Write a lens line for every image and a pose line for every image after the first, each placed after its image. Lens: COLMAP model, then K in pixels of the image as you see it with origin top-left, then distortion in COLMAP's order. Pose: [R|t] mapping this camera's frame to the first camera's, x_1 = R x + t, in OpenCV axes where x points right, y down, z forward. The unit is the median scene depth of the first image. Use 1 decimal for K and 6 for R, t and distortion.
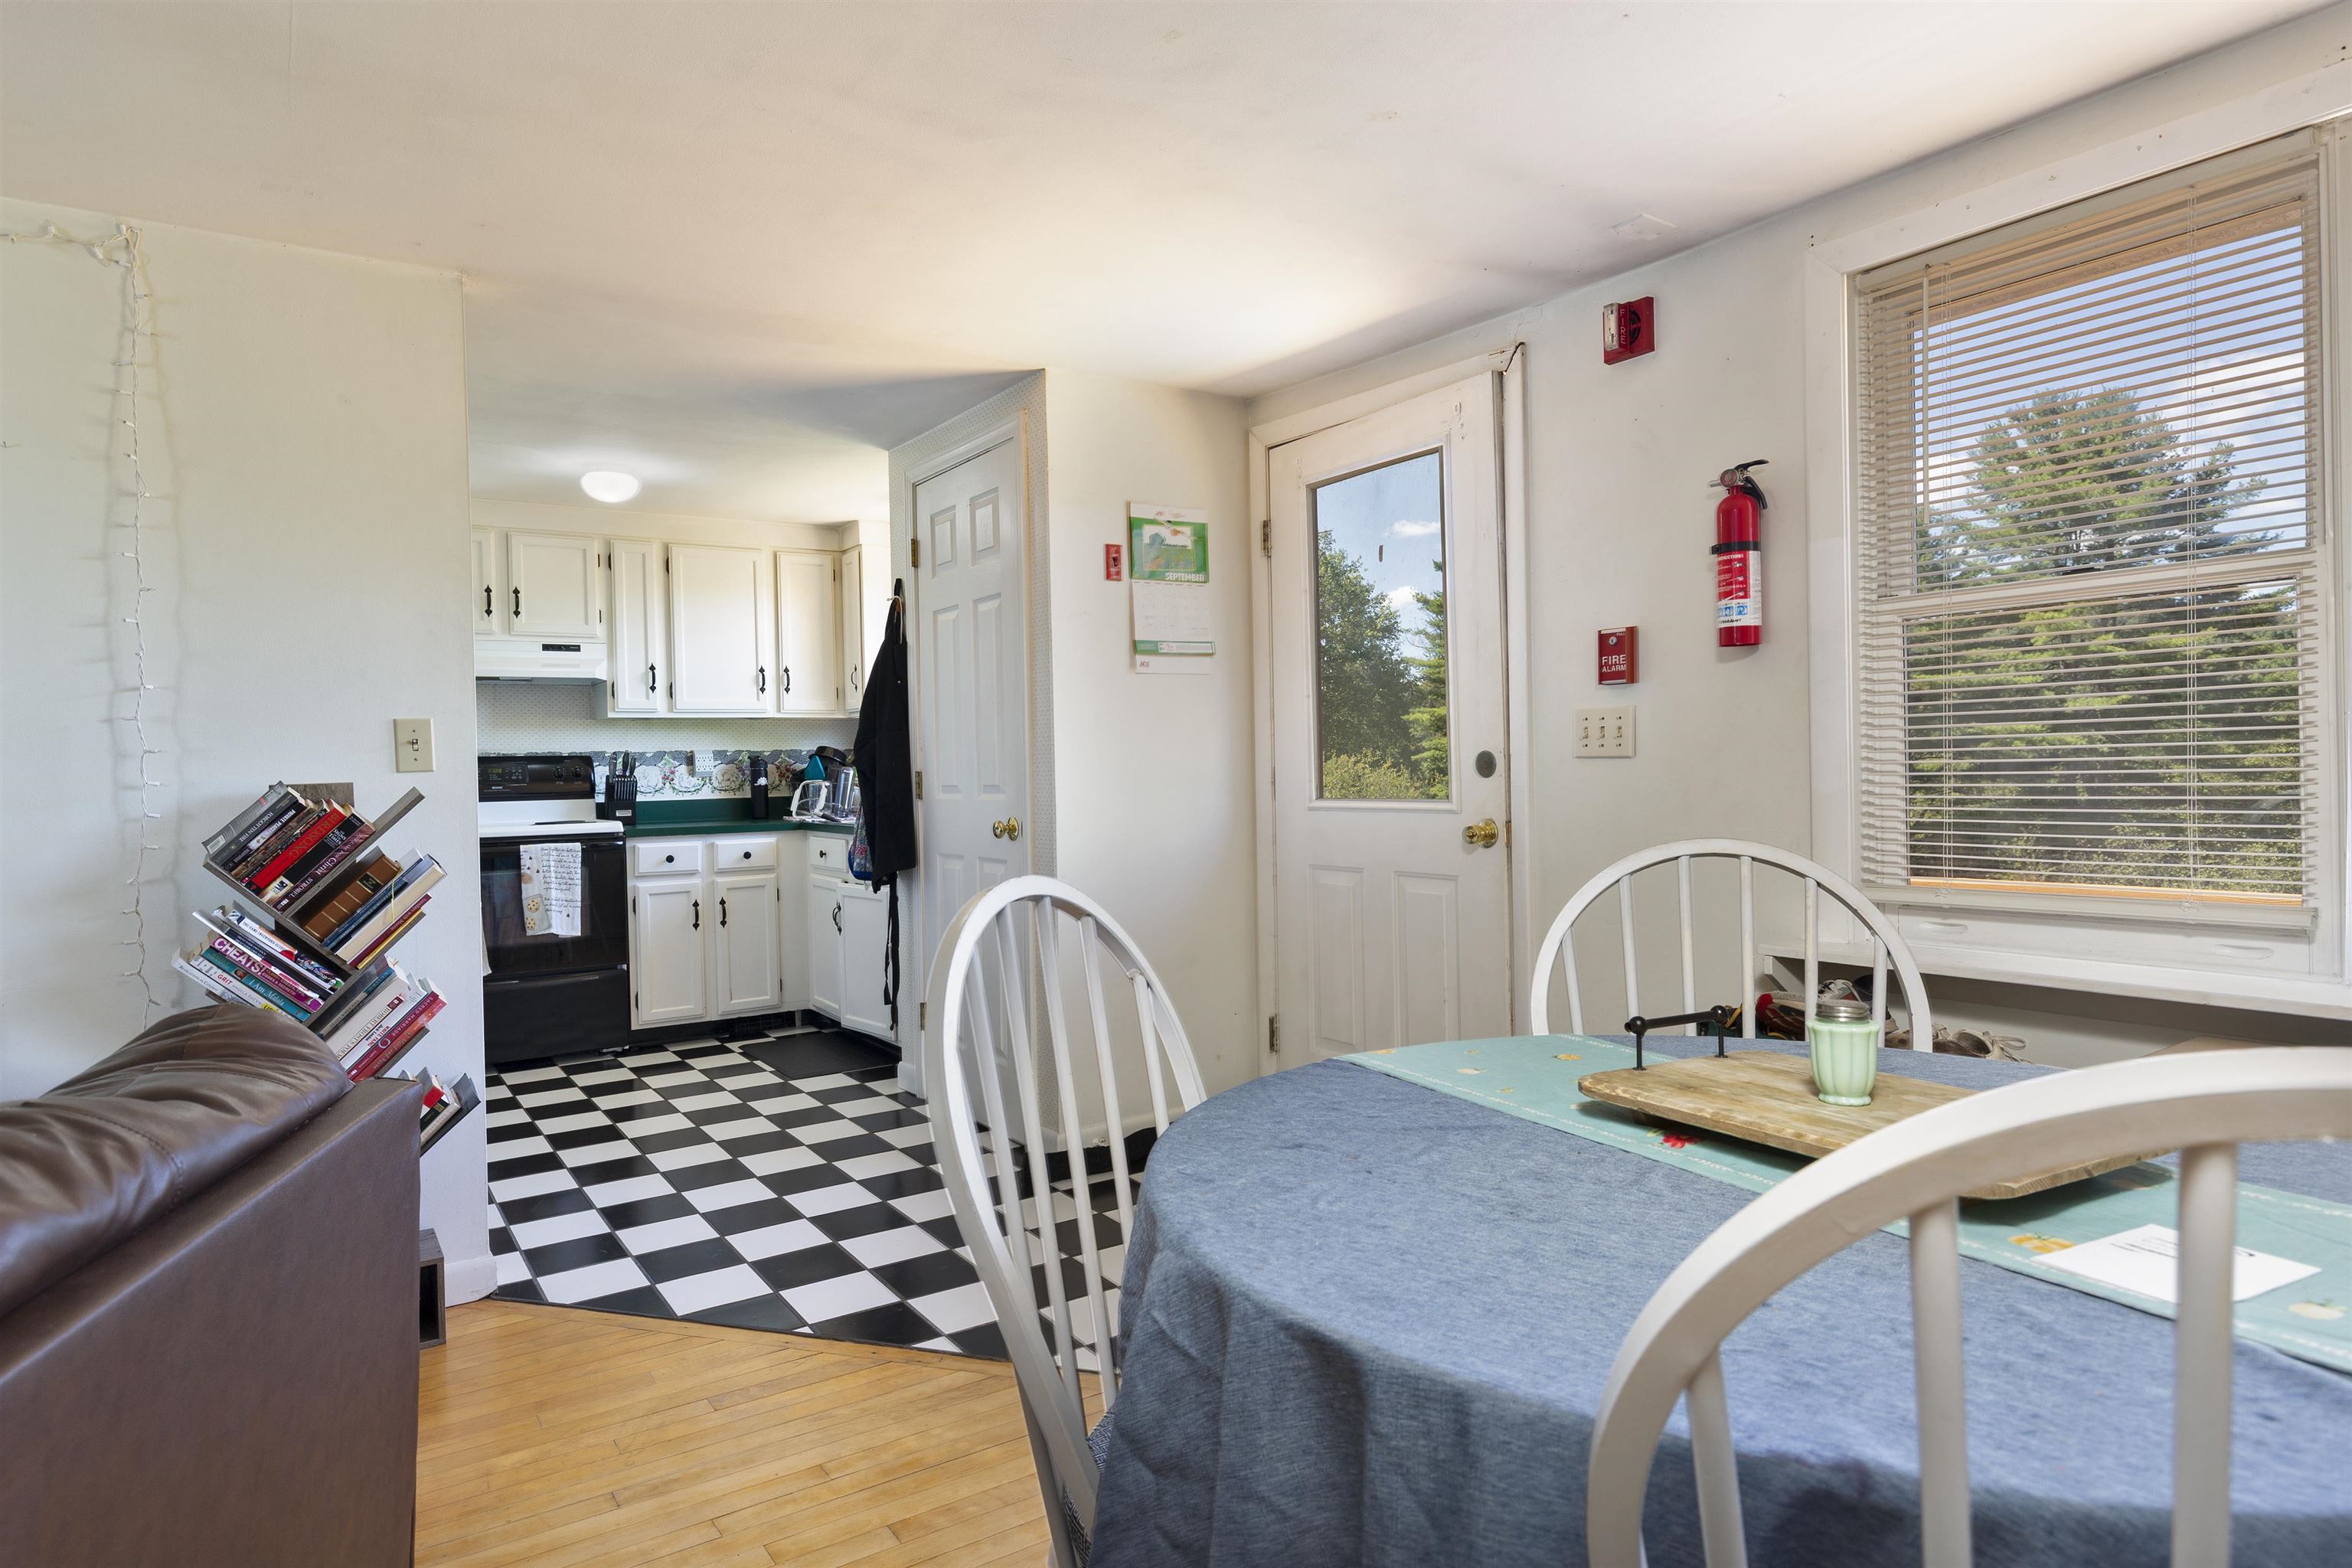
lens RADIAL K [[1318.6, 0, 1167.3], [0, 1318.6, 780.5], [0, 0, 1]] dist [0.000724, -0.000489]
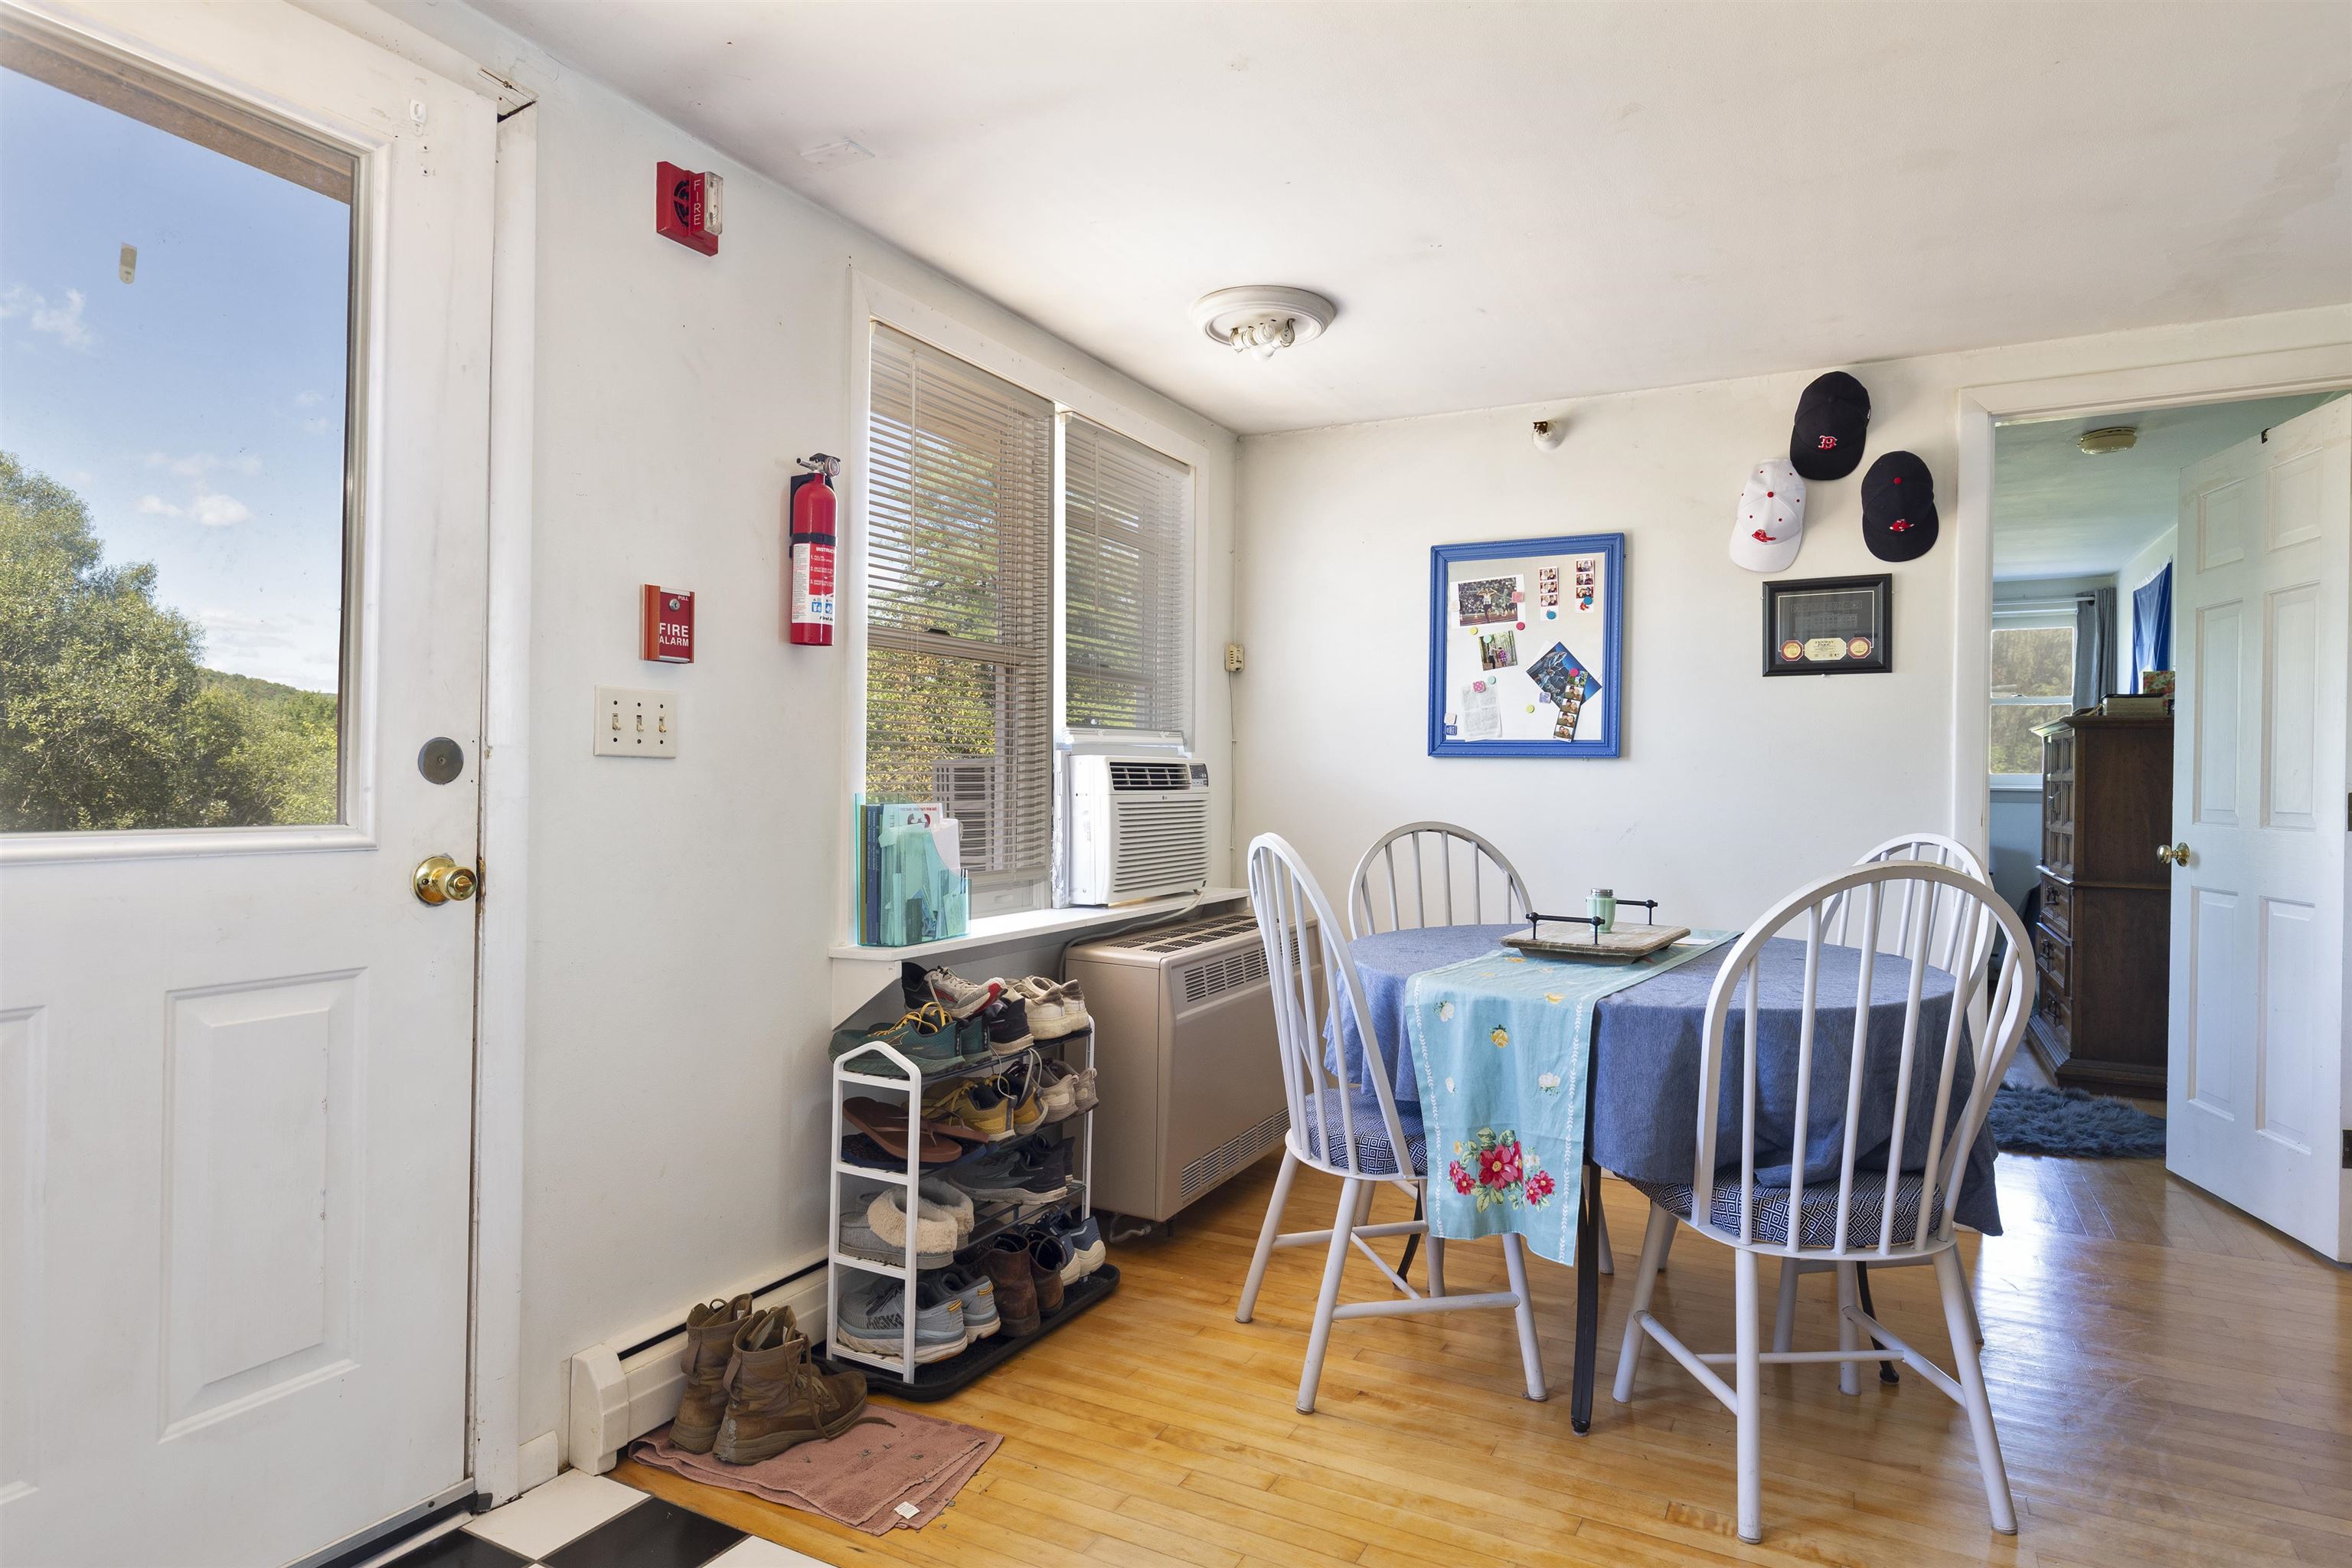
lens RADIAL K [[1318.6, 0, 1175.2], [0, 1318.6, 786.6], [0, 0, 1]] dist [0.000724, -0.000489]
pose [[-0.477577, 0.000274, 0.878590, -0.417606], [-0.001031, 0.999999, -0.000872, -0.000785], [-0.878589, -0.001322, -0.477577, 0.997957]]
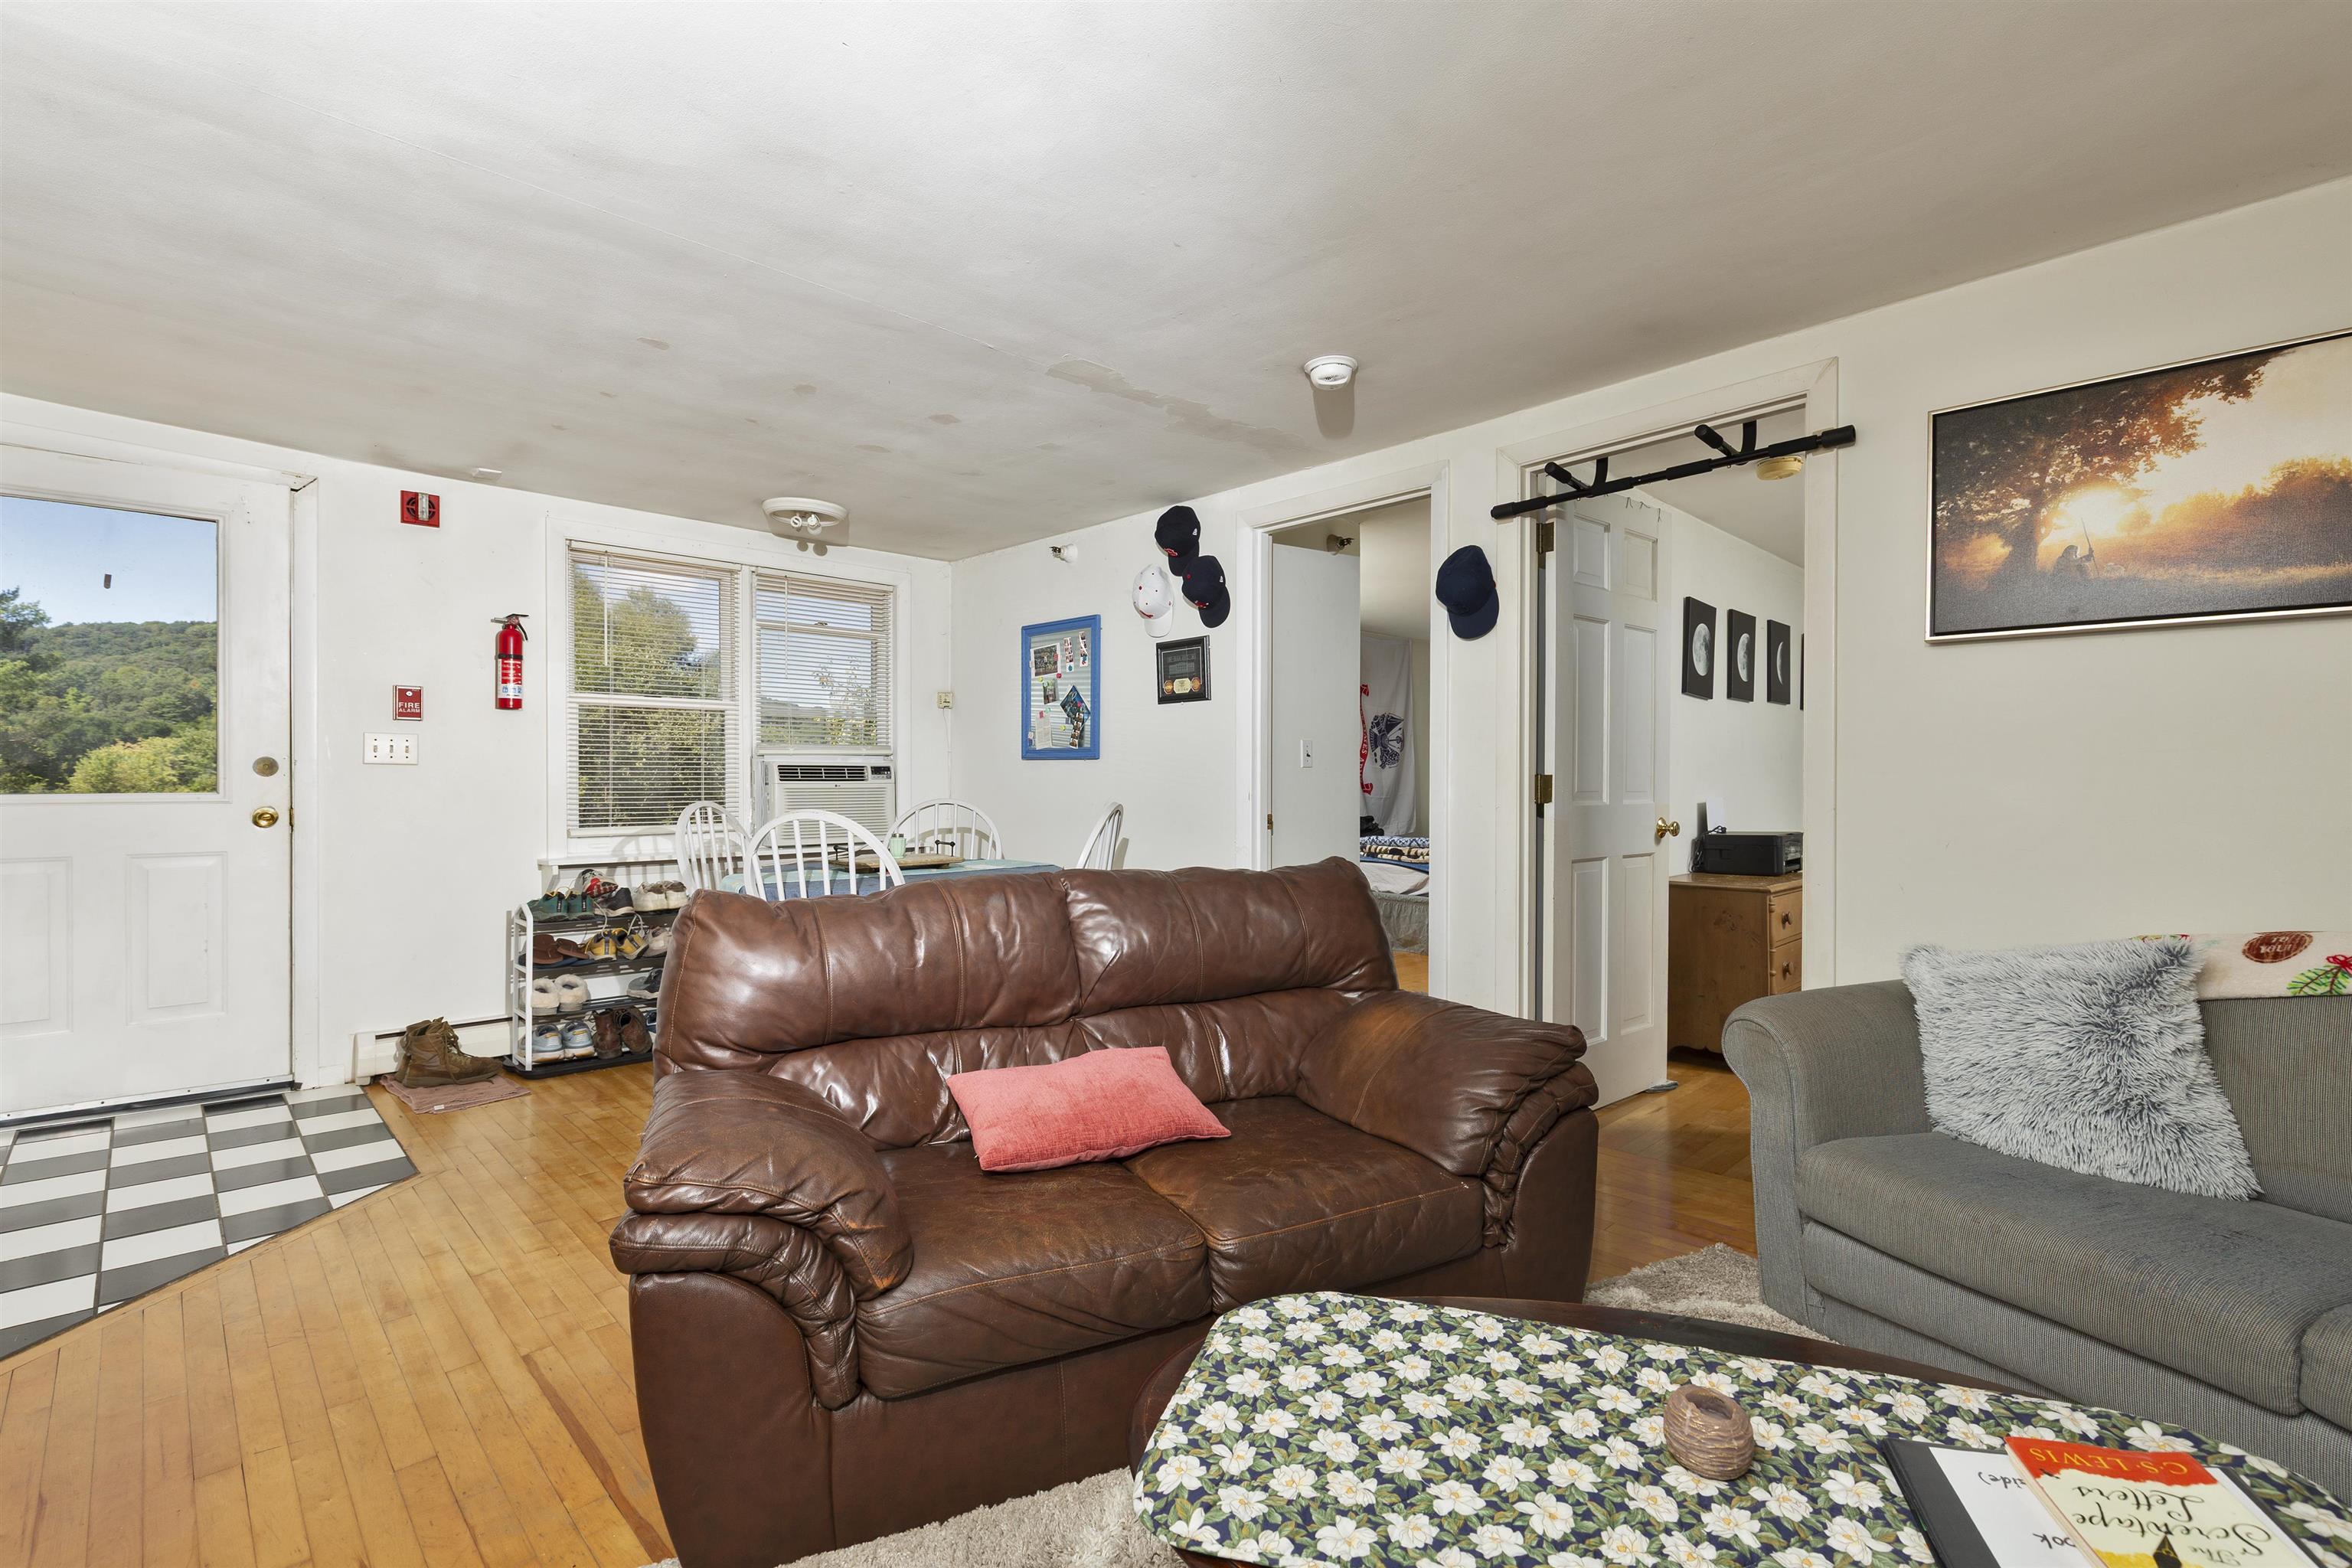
lens RADIAL K [[1048.9, 0, 1173.2], [0, 1048.9, 784.4], [0, 0, 1]] dist [-0.002408, 0.001413]
pose [[-0.189175, 0.006727, 0.981920, -1.008913], [0.003533, 0.999975, -0.006170, 0.016714], [-0.981937, 0.002301, -0.189194, 0.282187]]
